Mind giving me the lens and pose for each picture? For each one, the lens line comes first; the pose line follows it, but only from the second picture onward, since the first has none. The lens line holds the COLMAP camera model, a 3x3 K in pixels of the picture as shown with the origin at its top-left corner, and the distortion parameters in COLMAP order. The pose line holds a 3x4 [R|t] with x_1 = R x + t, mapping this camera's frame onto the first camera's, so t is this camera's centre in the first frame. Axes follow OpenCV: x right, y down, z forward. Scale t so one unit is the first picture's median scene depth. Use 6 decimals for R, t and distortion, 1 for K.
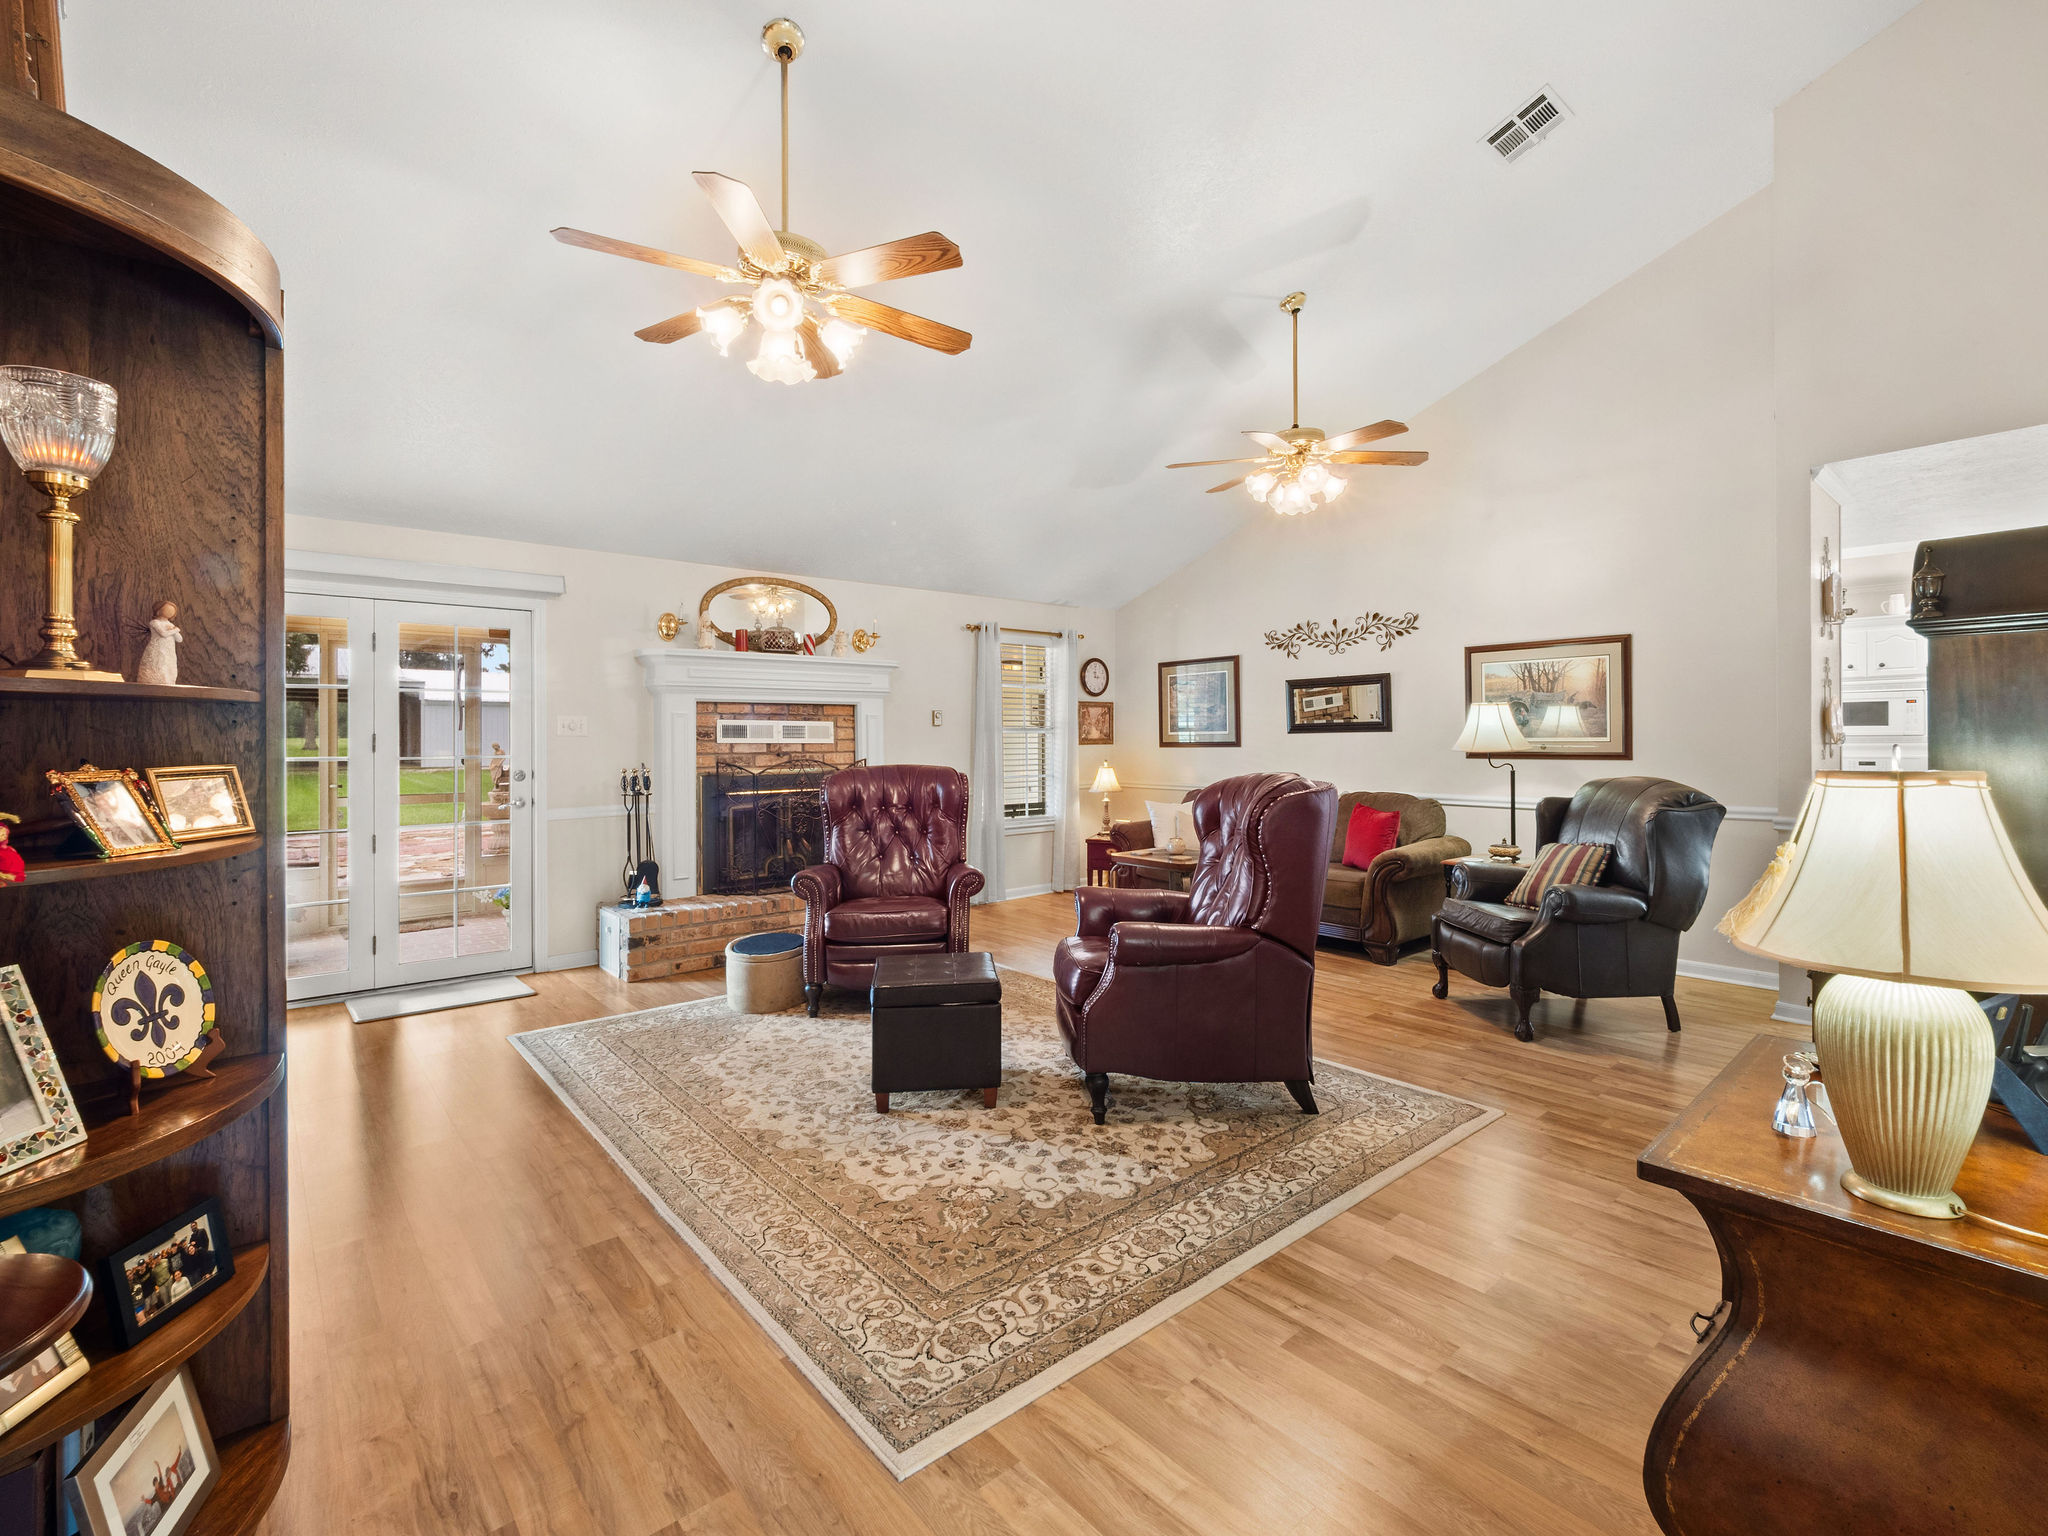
lens RADIAL K [[911.5, 0, 1024.7], [0, 911.5, 748.0], [0, 0, 1]] dist [-0.009040, 0.001257]
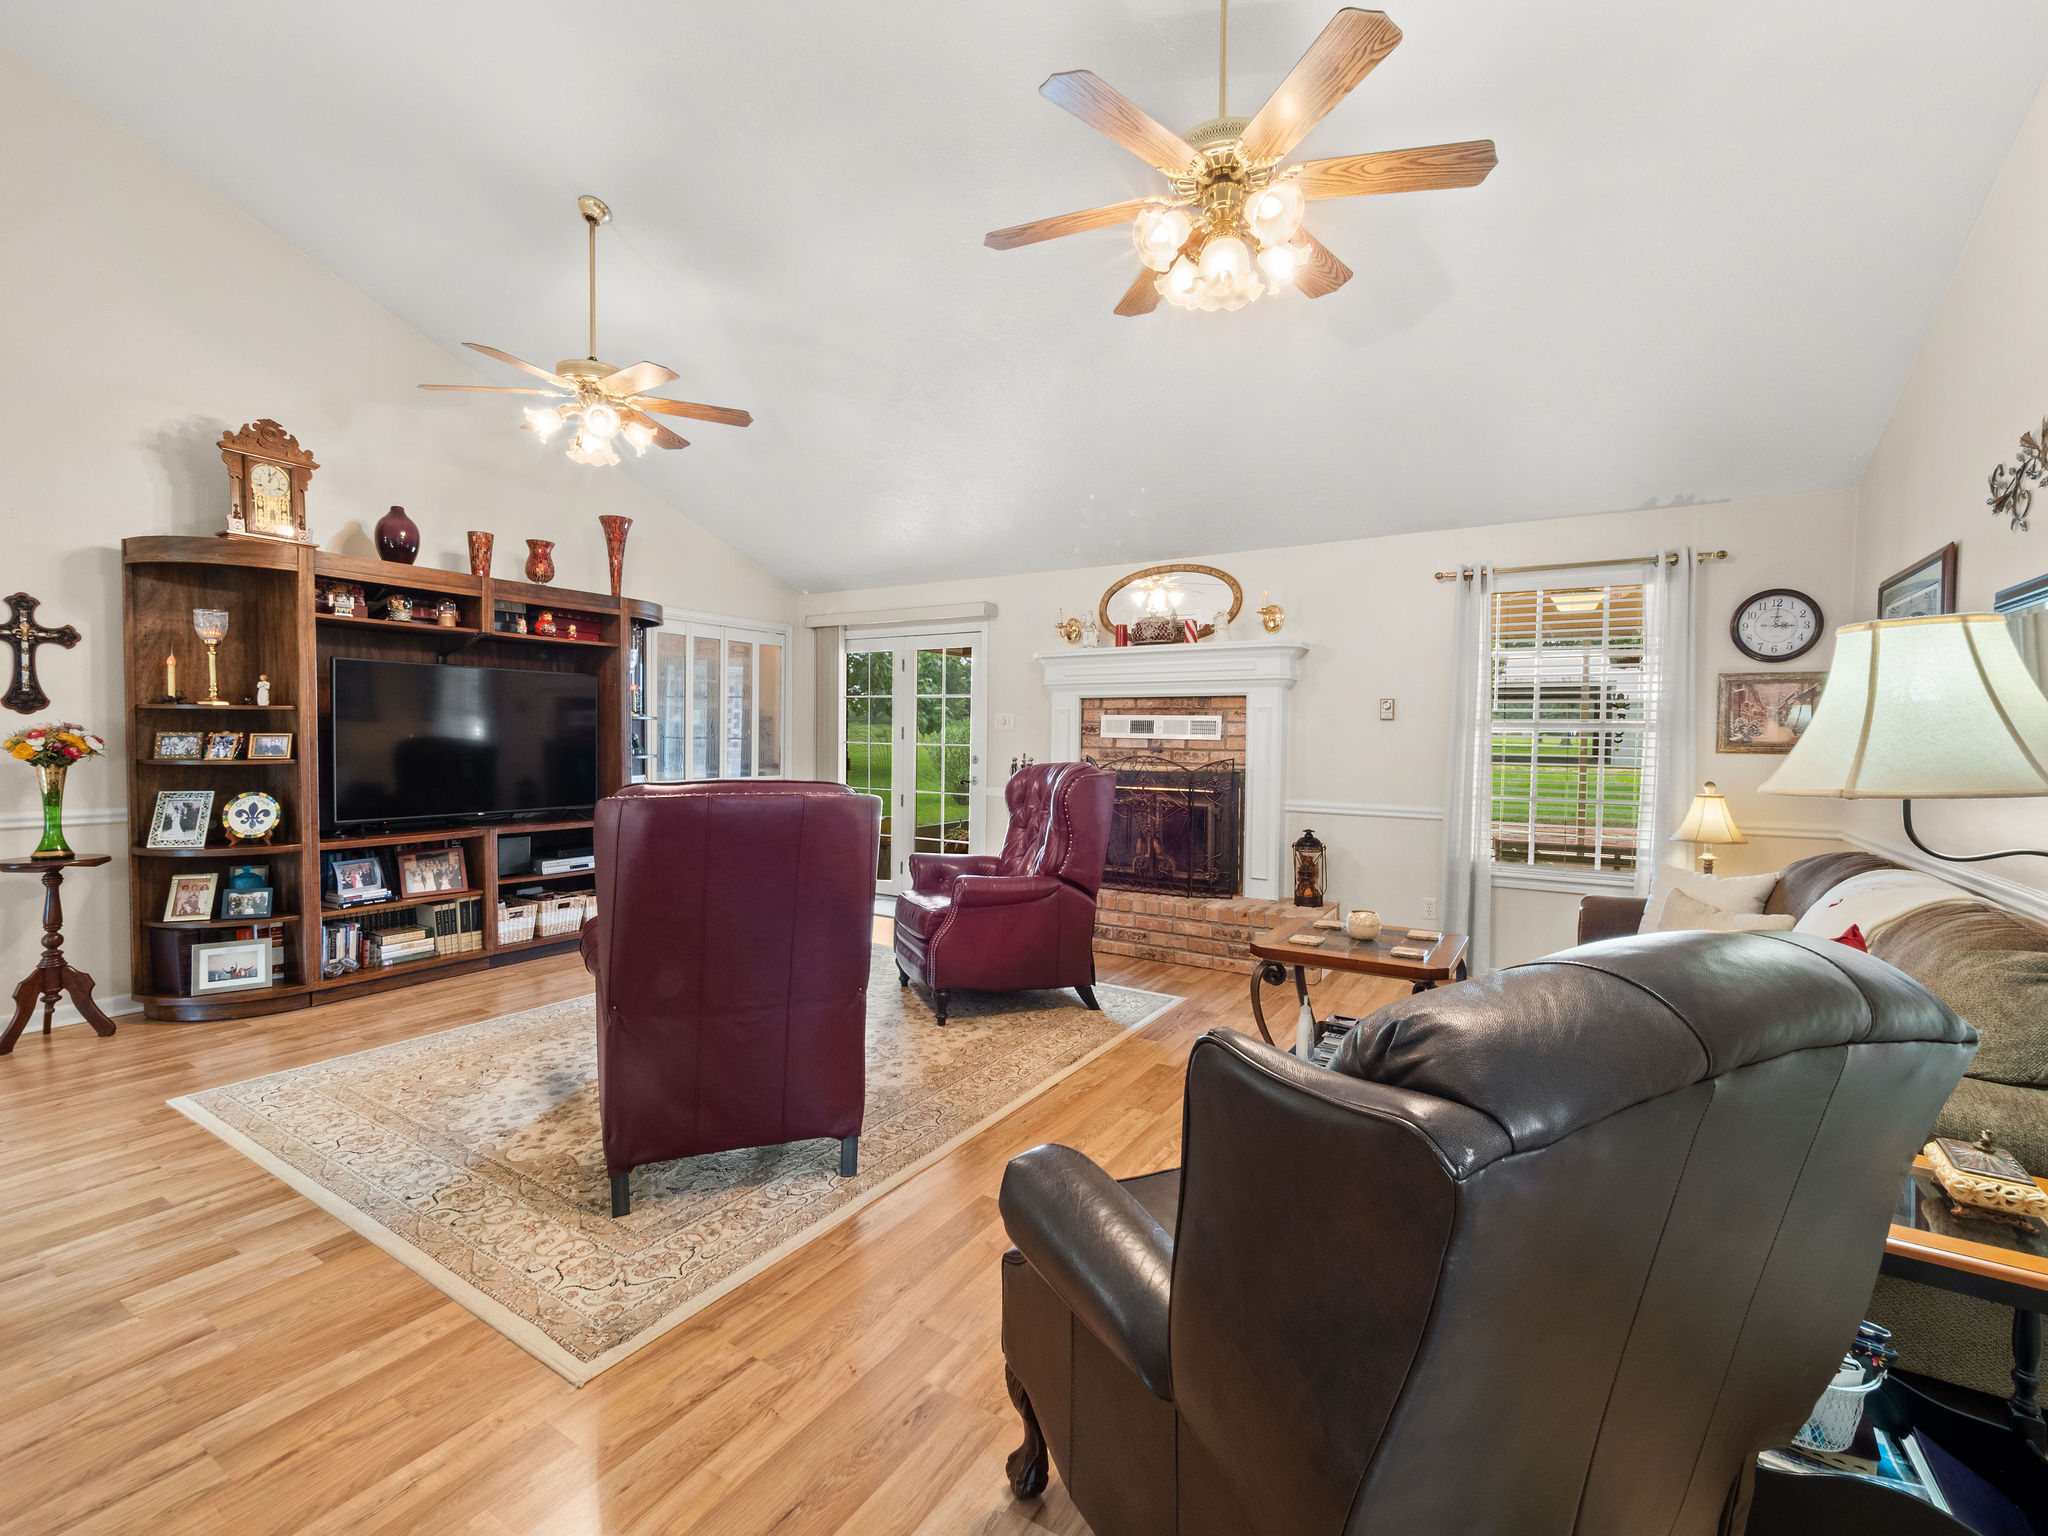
lens RADIAL K [[911.5, 0, 1026.2], [0, 911.5, 773.0], [0, 0, 1]] dist [-0.009040, 0.001257]
pose [[0.310473, 0.048012, -0.949369, 0.628785], [-0.022828, 0.998812, 0.043047, -0.007768], [0.950308, 0.008307, 0.311200, 0.599314]]
